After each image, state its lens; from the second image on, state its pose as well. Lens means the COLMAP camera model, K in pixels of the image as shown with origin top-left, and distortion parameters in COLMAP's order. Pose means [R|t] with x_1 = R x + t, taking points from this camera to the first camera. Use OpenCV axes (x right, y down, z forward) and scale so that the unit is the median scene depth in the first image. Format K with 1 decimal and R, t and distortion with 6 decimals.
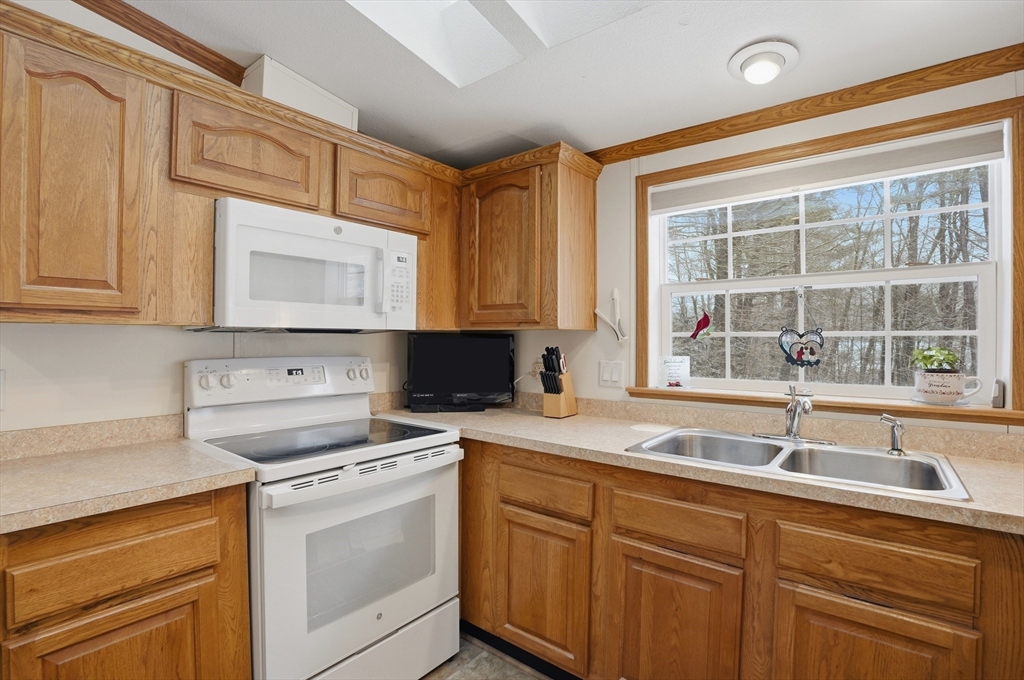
lens RADIAL K [[490.6, 0, 492.0], [0, 490.6, 340.9], [0, 0, 1]] dist [-0.071475, 0.028734]
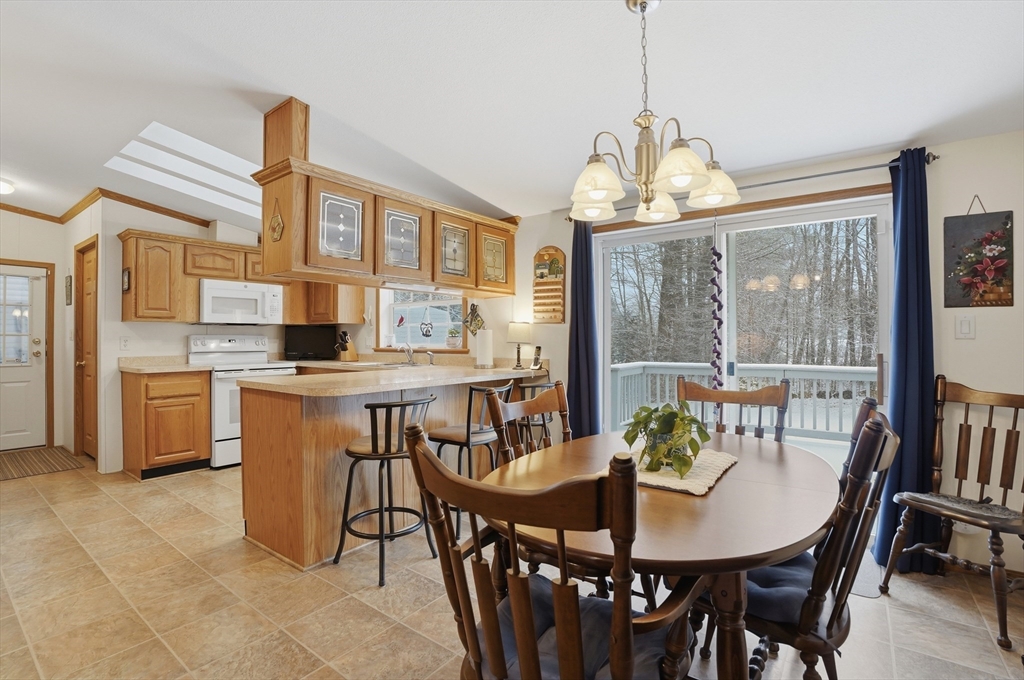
lens RADIAL K [[490.6, 0, 492.0], [0, 490.6, 340.9], [0, 0, 1]] dist [-0.071475, 0.028734]
pose [[0.999636, -0.001840, 0.026921, 0.986706], [0.001724, 0.999989, 0.004340, 0.064373], [-0.026929, -0.004292, 0.999628, -1.727215]]
